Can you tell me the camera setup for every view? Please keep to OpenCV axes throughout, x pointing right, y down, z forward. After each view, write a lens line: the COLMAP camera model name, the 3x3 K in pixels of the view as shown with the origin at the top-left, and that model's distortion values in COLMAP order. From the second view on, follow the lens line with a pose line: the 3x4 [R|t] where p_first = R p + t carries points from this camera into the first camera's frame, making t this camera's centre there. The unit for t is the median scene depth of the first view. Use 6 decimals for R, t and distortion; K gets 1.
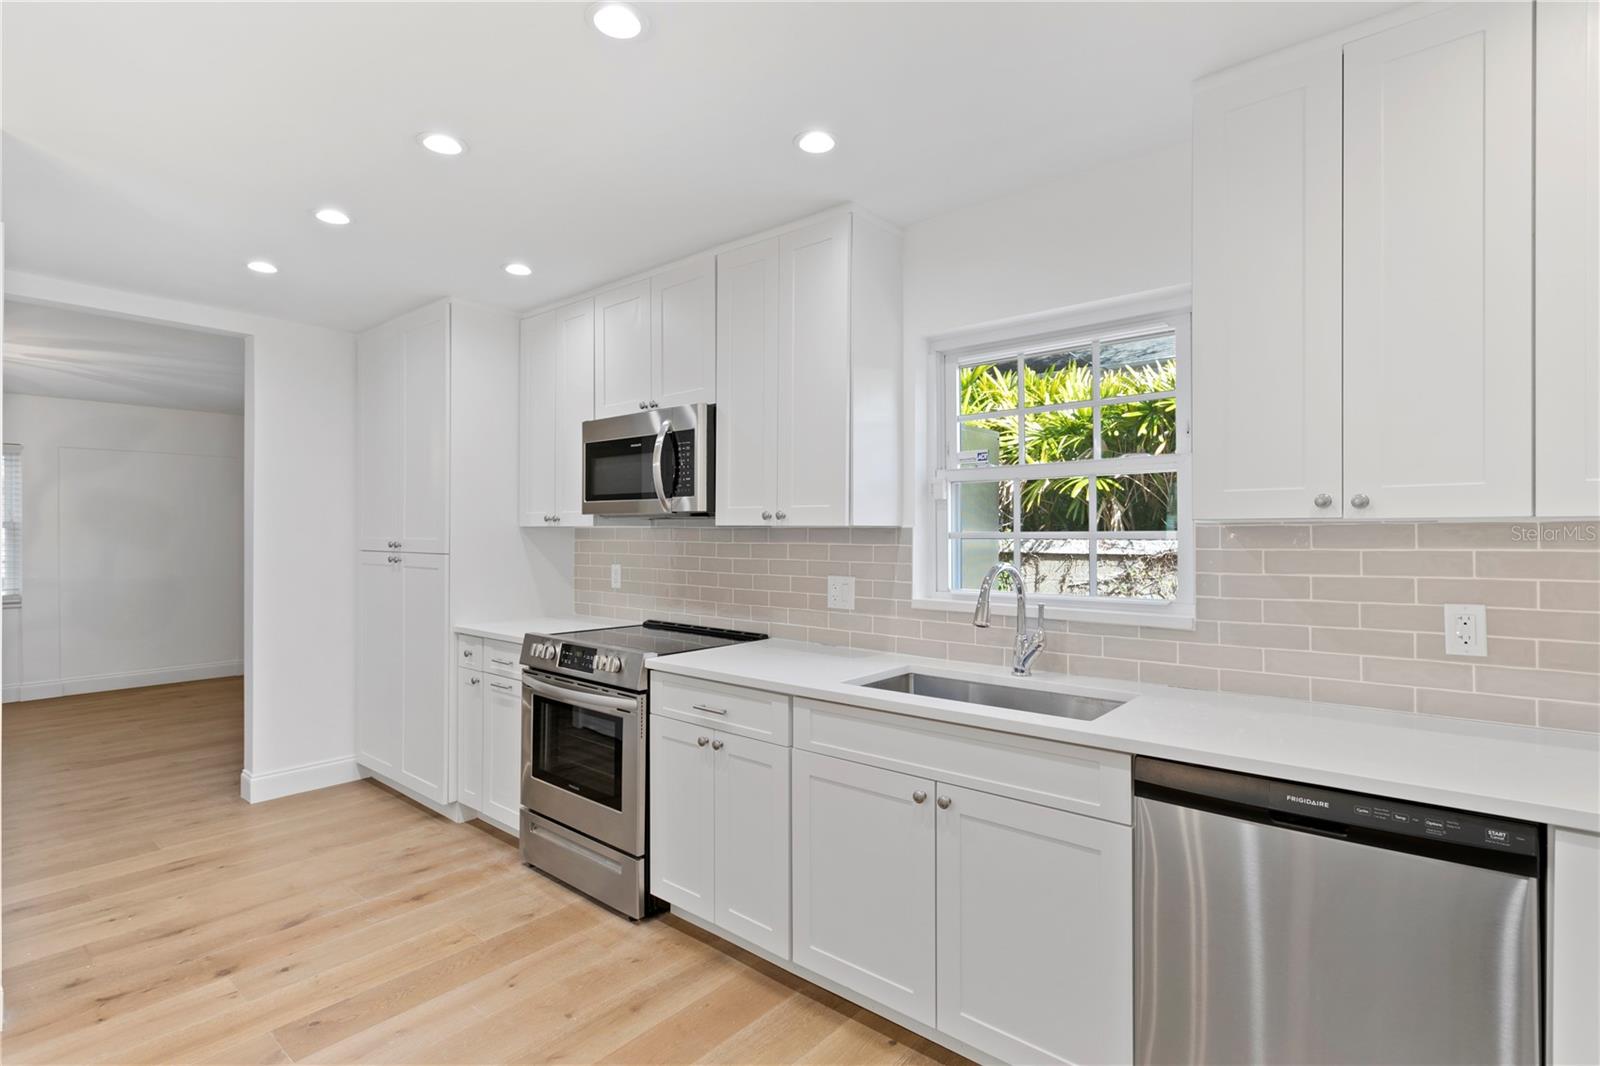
lens RADIAL K [[756.7, 0, 808.8], [0, 756.7, 526.3], [0, 0, 1]] dist [0.009256, 0.000049]
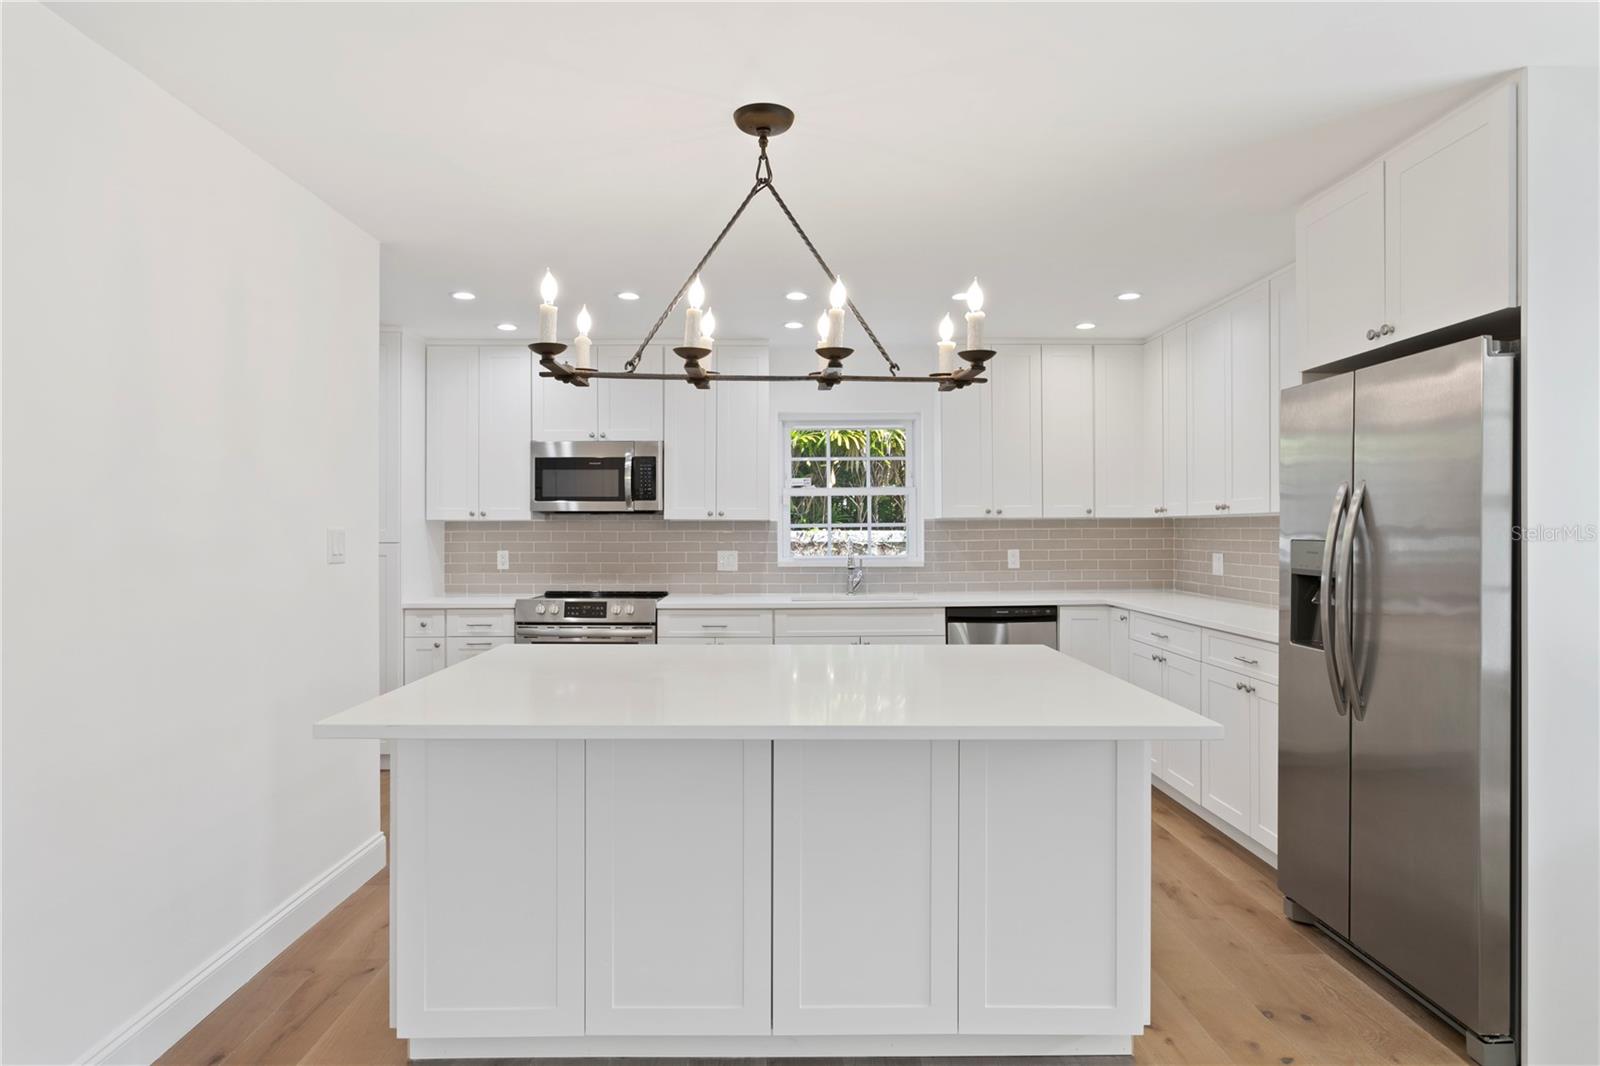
lens RADIAL K [[936.9, 0, 768.5], [0, 936.9, 522.9], [0, 0, 1]] dist [0.001098, 0.000196]
pose [[0.768052, 0.002200, 0.640383, -1.210943], [-0.001799, 0.999998, -0.001278, 0.007914], [-0.640384, -0.000171, 0.768055, -0.625726]]
